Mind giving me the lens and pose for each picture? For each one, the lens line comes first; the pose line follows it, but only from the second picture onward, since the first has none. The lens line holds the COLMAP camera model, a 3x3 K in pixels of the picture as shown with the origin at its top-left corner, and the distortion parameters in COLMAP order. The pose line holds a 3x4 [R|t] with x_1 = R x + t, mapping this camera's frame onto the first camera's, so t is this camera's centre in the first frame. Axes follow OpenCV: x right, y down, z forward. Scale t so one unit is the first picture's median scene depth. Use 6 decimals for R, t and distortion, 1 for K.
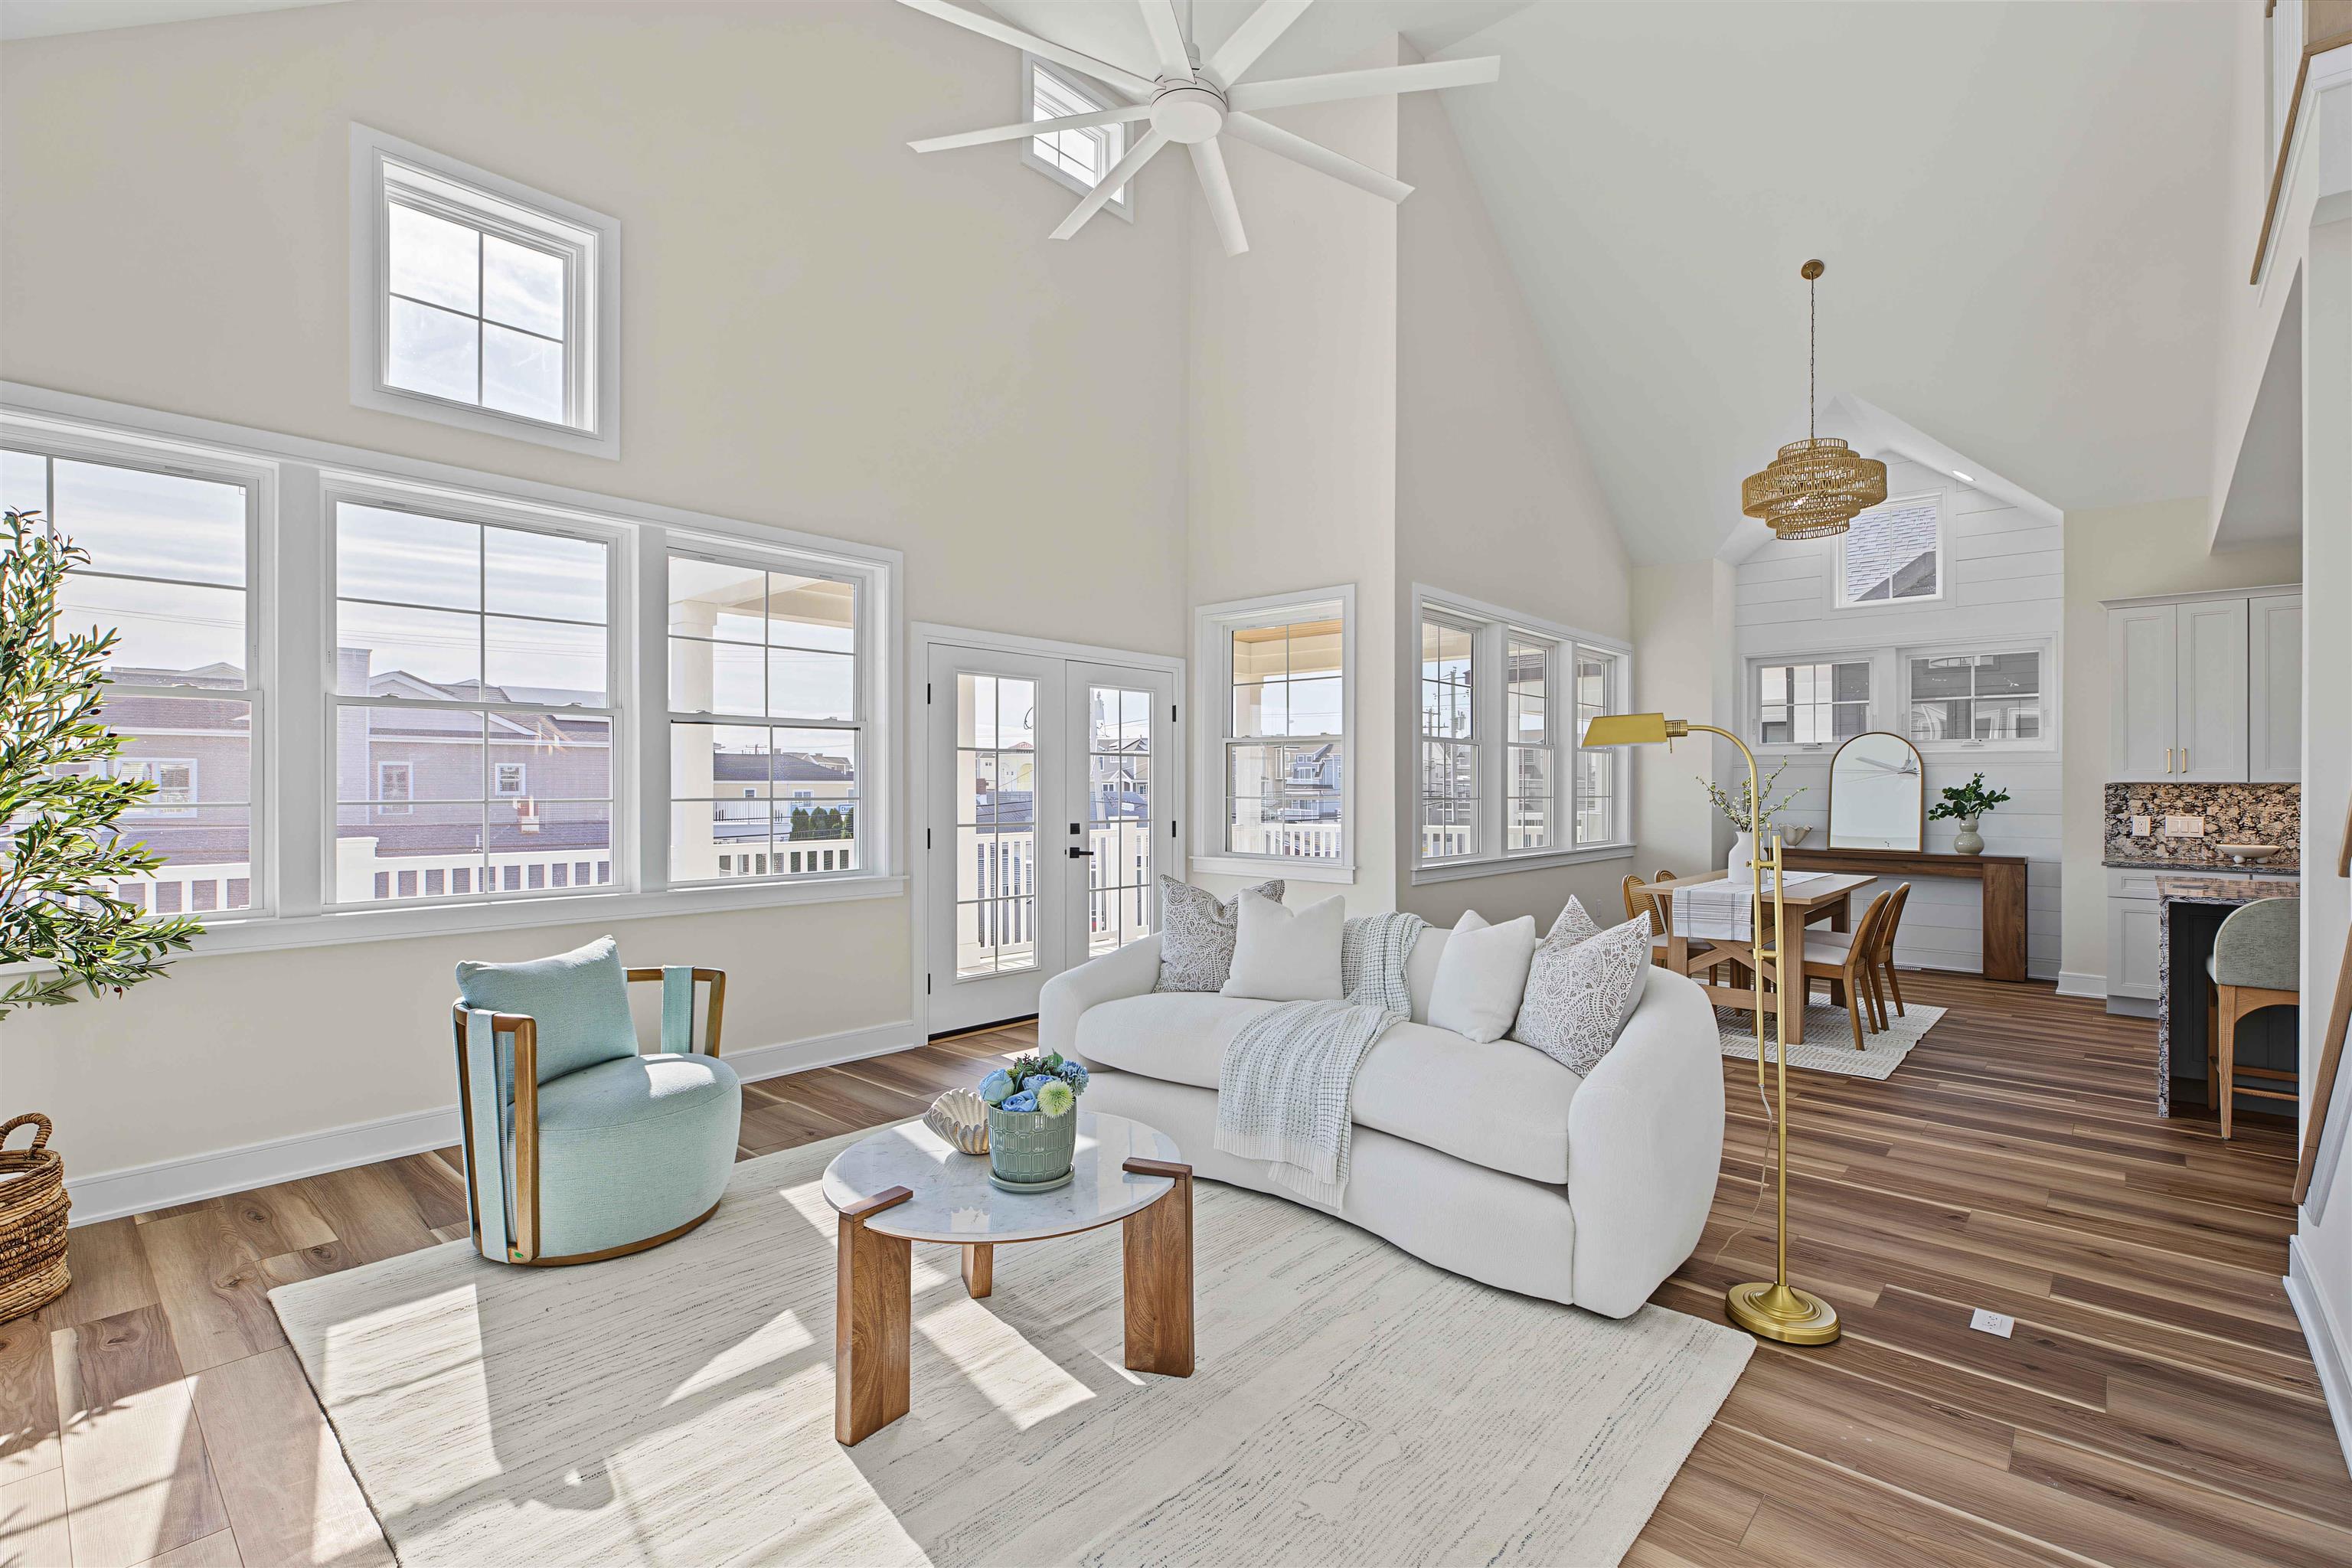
lens RADIAL K [[1073.3, 0, 1191.9], [0, 1073.3, 766.2], [0, 0, 1]] dist [-0.002144, 0.000720]
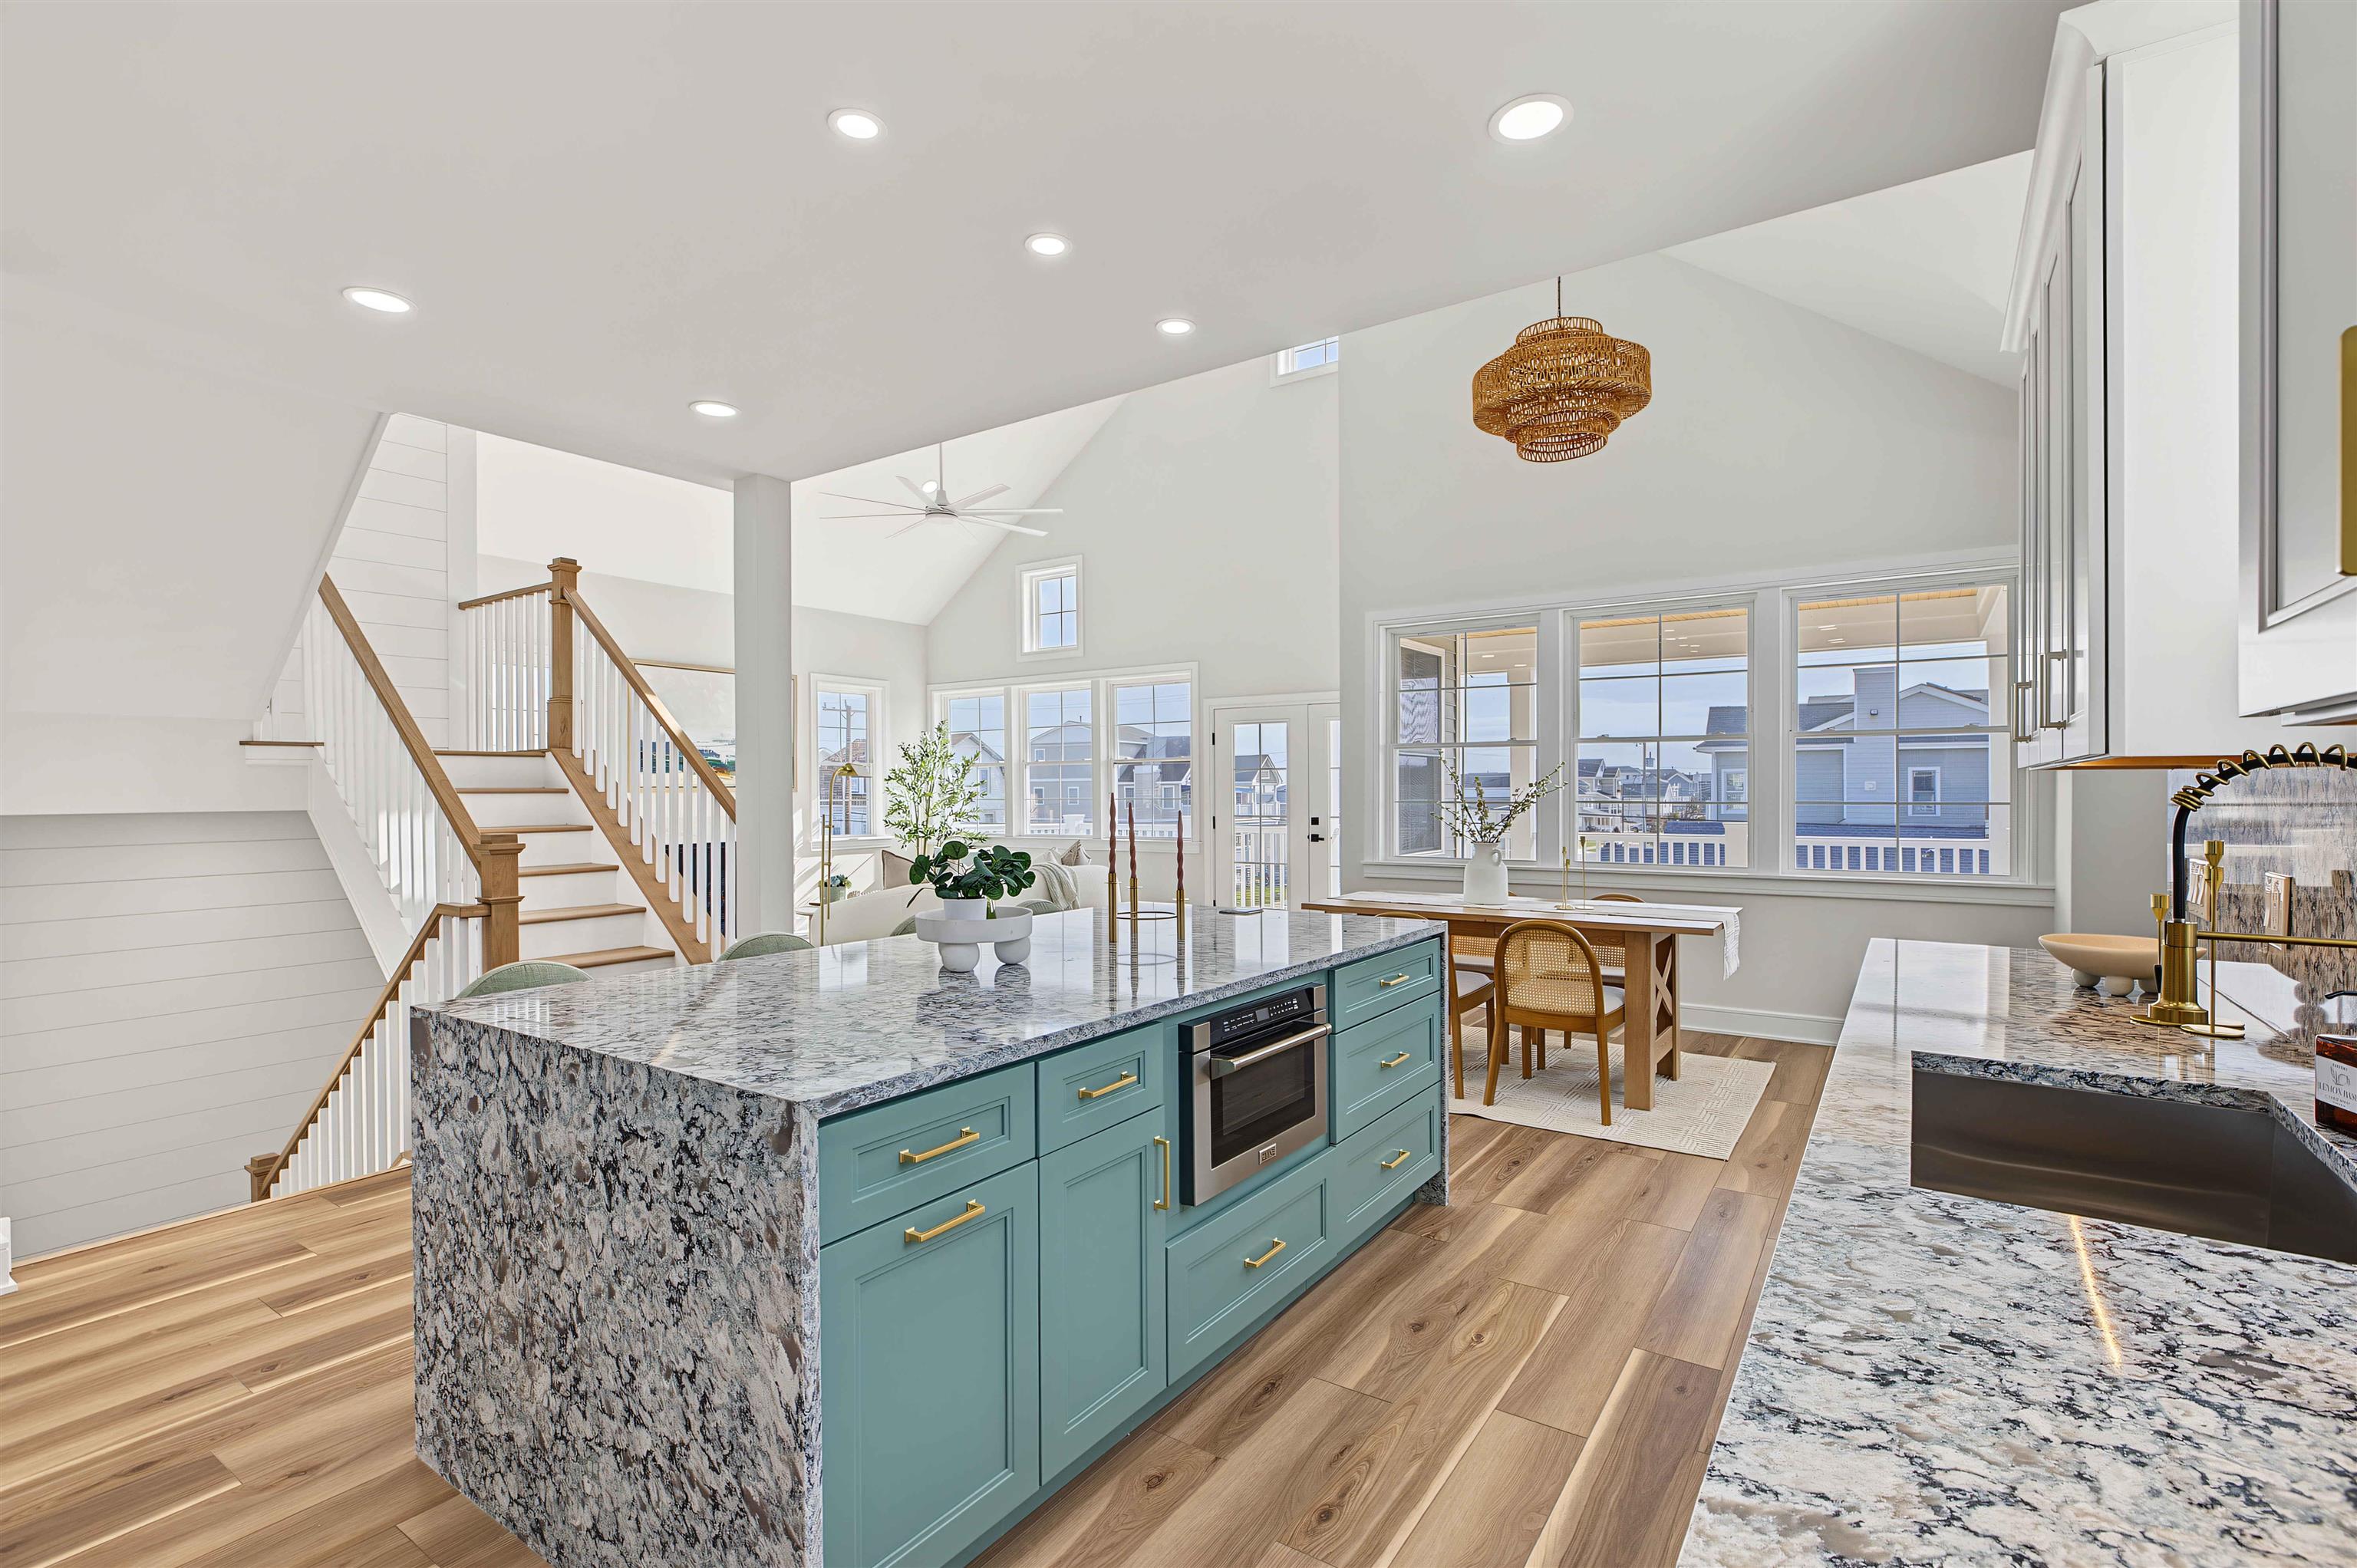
lens RADIAL K [[1075.5, 0, 1195.5], [0, 1075.5, 792.7], [0, 0, 1]] dist [-0.002144, 0.000720]
pose [[0.131984, -0.004094, -0.991243, 1.296276], [0.025058, 0.999686, -0.000792, 0.017208], [0.990935, -0.024734, 0.132045, 0.649426]]
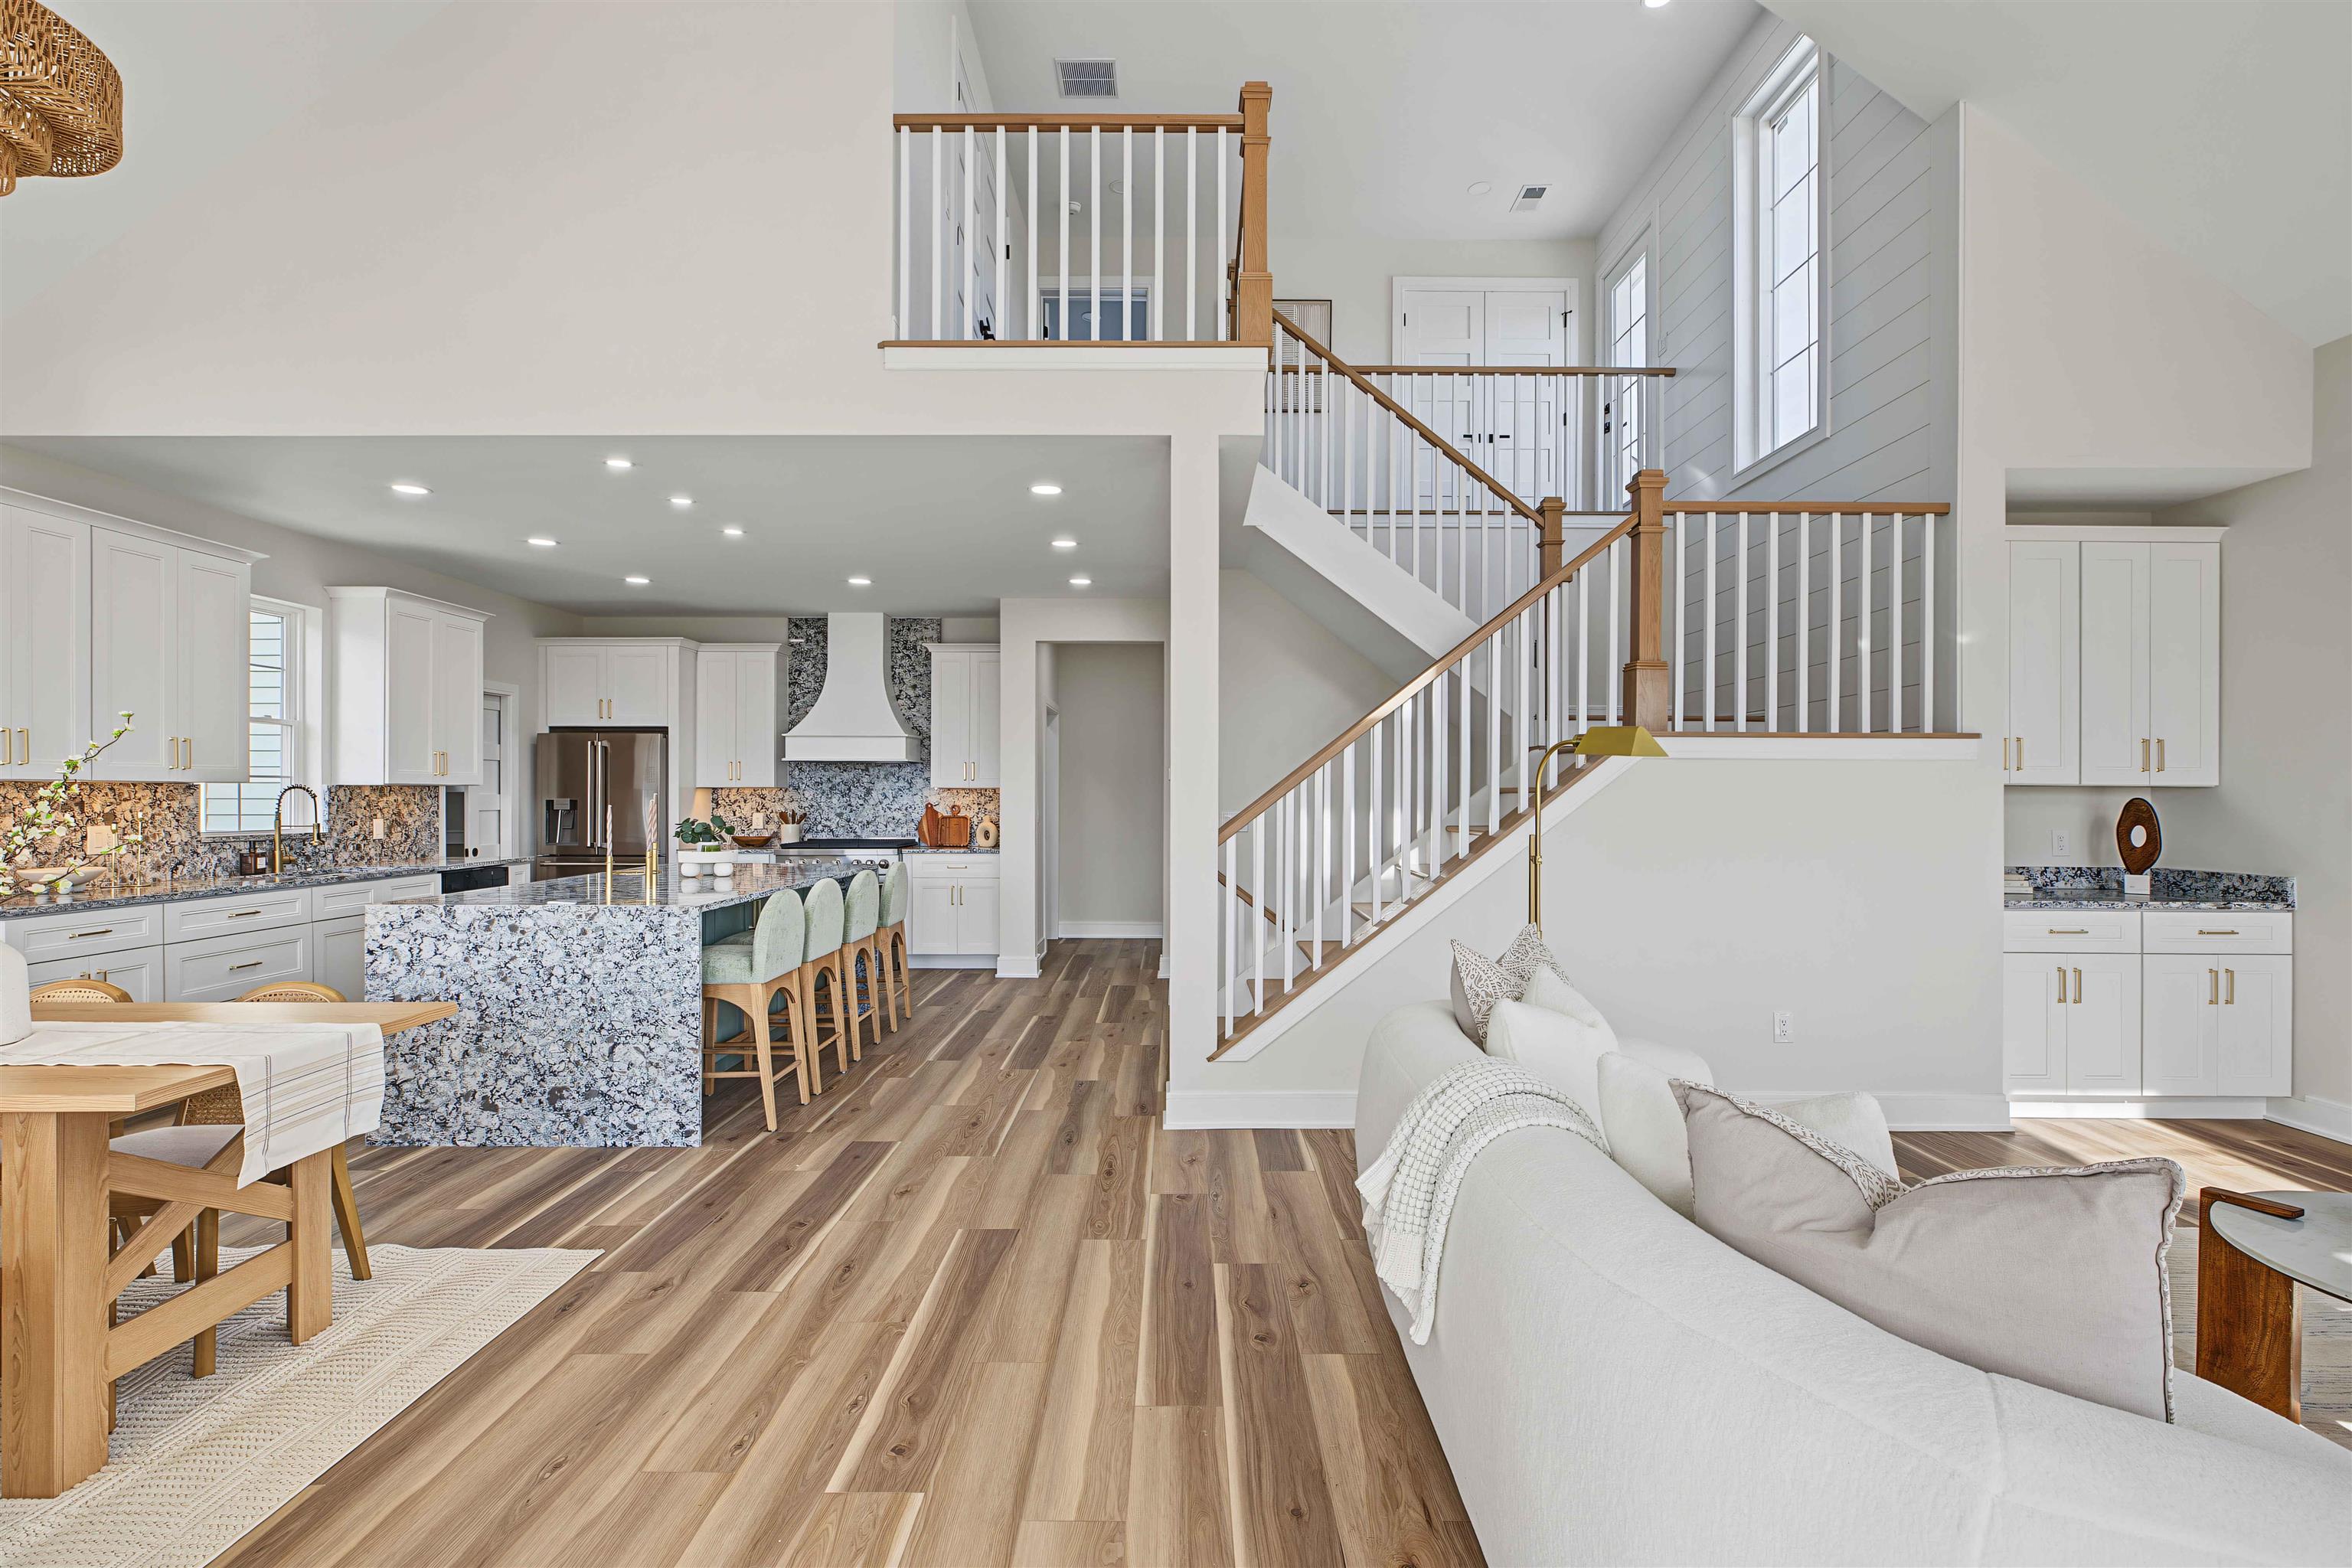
lens RADIAL K [[1073.3, 0, 1181.0], [0, 1073.3, 788.6], [0, 0, 1]] dist [-0.002144, 0.000720]
pose [[-0.660549, -0.002581, 0.750779, -0.046697], [-0.019707, 0.999709, -0.013902, 0.015499], [-0.750525, -0.023978, -0.660407, 0.910323]]
